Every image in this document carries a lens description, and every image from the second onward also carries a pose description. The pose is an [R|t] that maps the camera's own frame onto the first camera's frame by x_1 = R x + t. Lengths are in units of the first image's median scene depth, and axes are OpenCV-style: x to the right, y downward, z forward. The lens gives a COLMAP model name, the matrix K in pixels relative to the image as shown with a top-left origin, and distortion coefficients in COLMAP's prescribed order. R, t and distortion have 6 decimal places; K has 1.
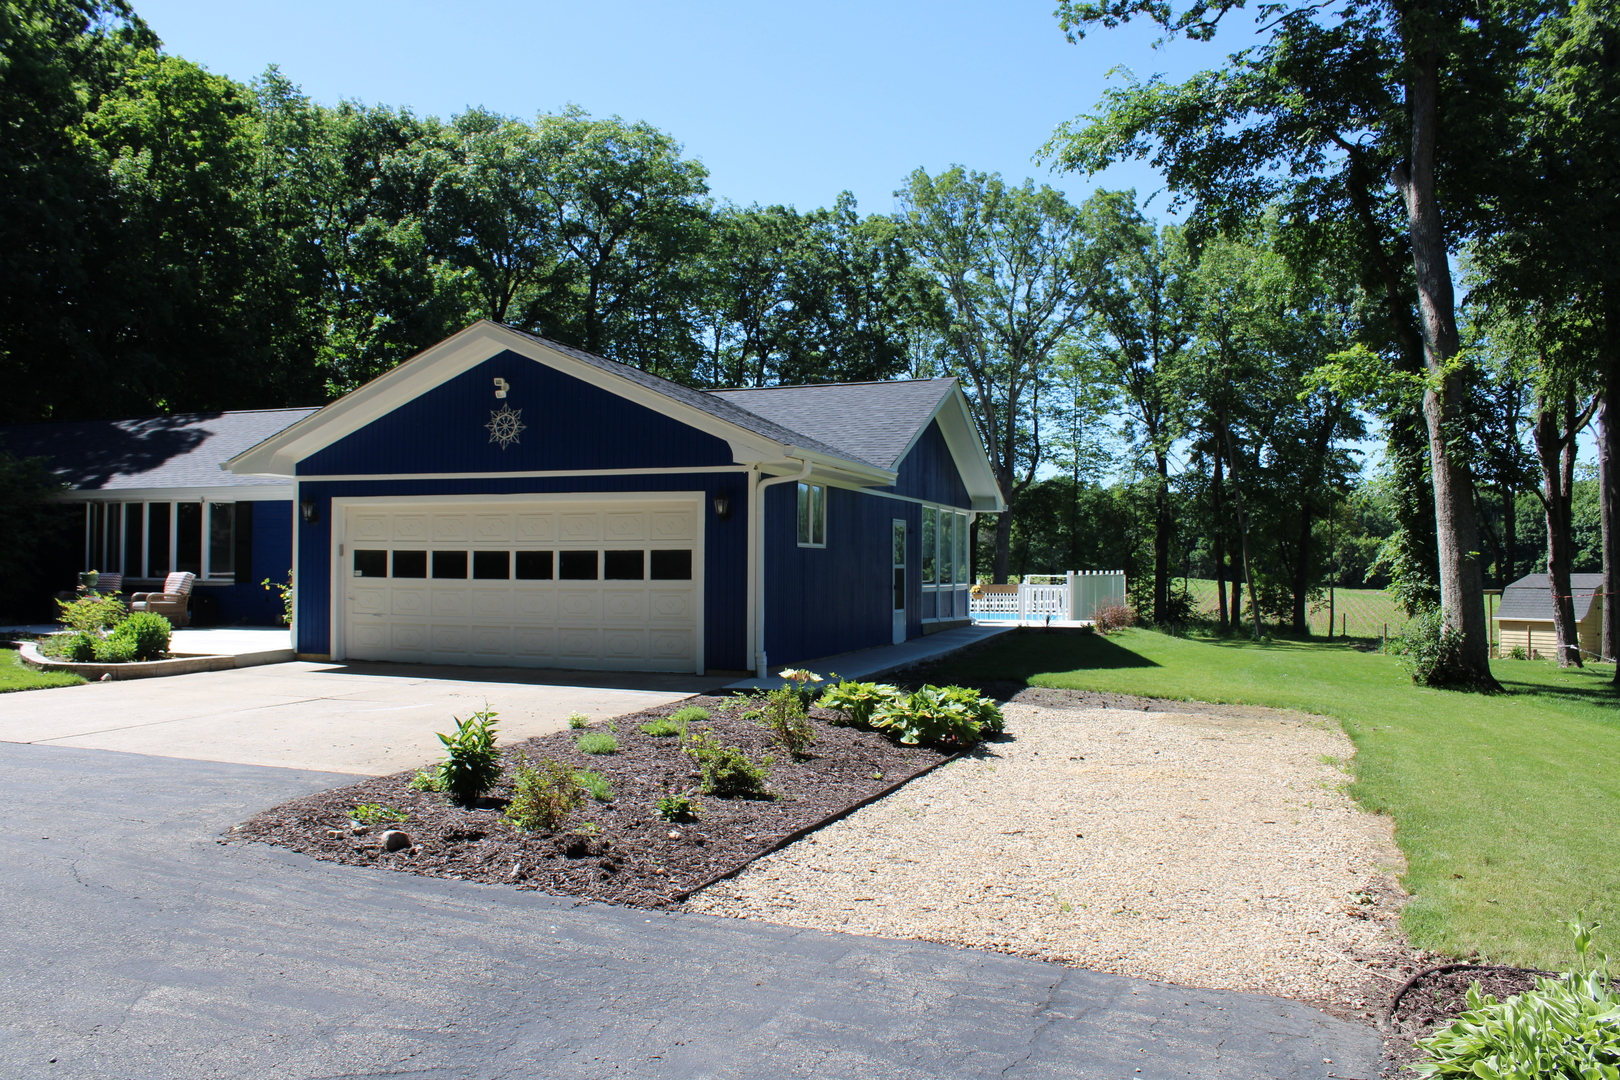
lens RADIAL K [[1352.5, 0, 809.8], [0, 1352.5, 535.7], [0, 0, 1]] dist [-0.132602, 0.088450]
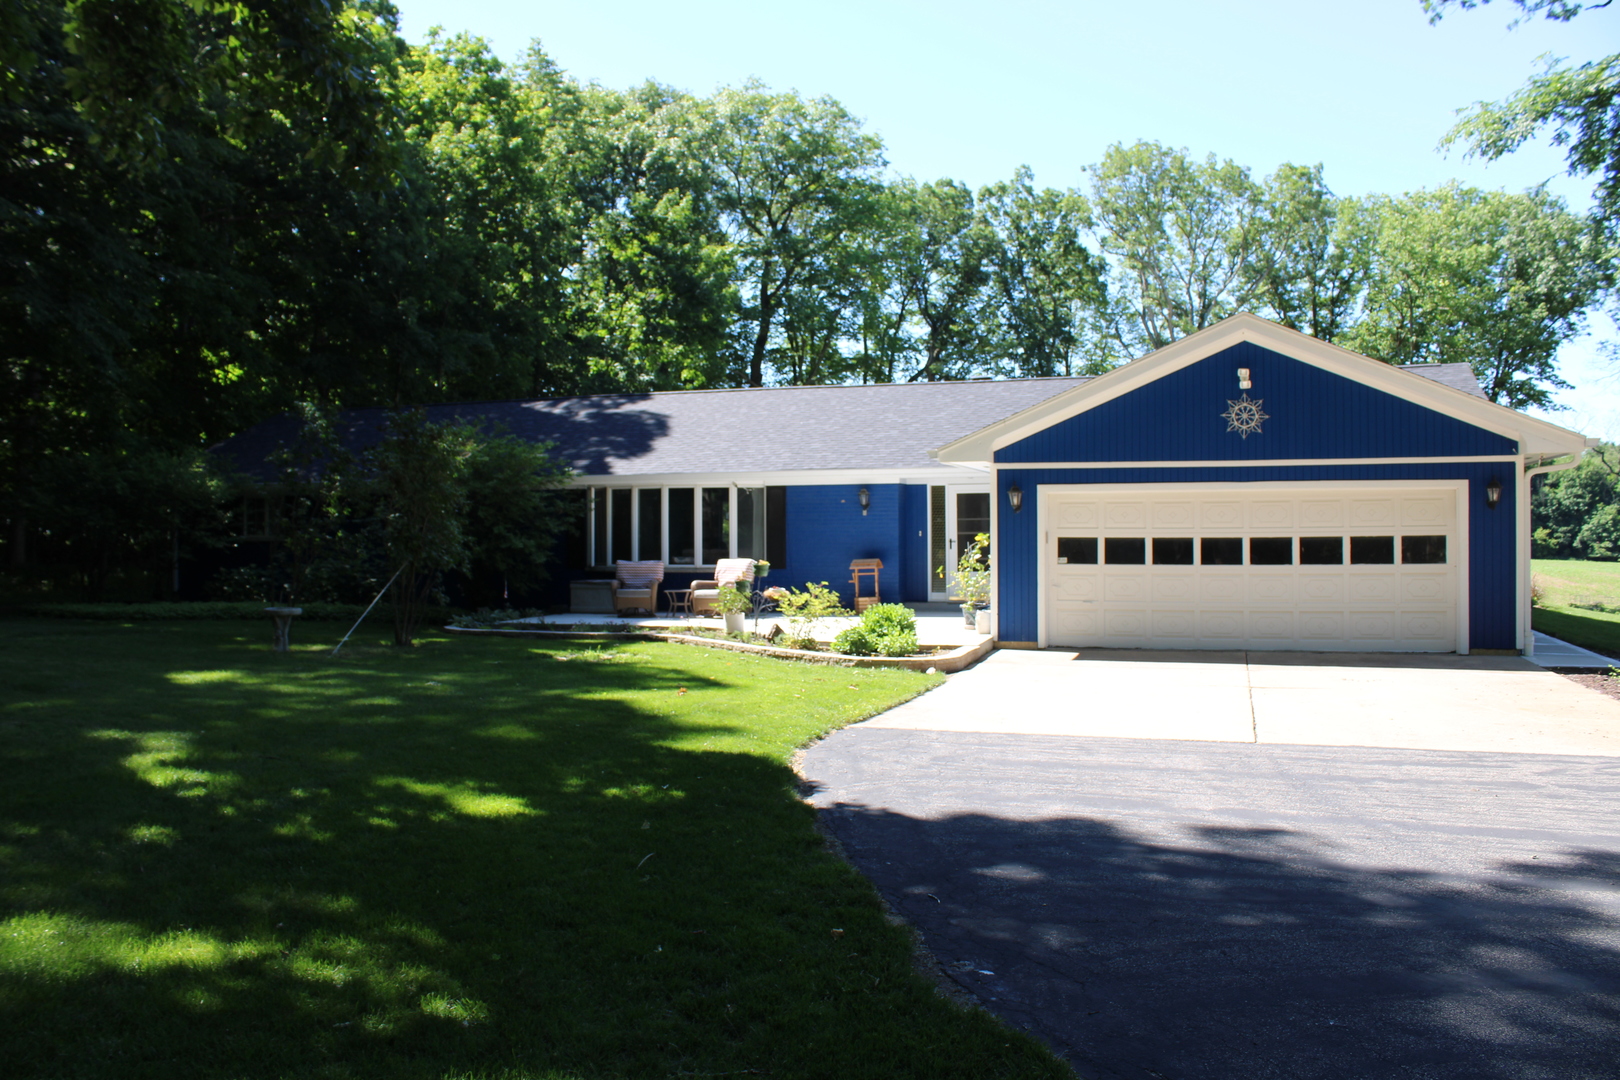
lens RADIAL K [[1352.5, 0, 806.1], [0, 1352.5, 544.3], [0, 0, 1]] dist [-0.132602, 0.088450]
pose [[0.999939, -0.009211, 0.006027, -0.367535], [0.009031, 0.999533, 0.029191, -0.010532], [-0.006293, -0.029135, 0.999556, -0.010361]]
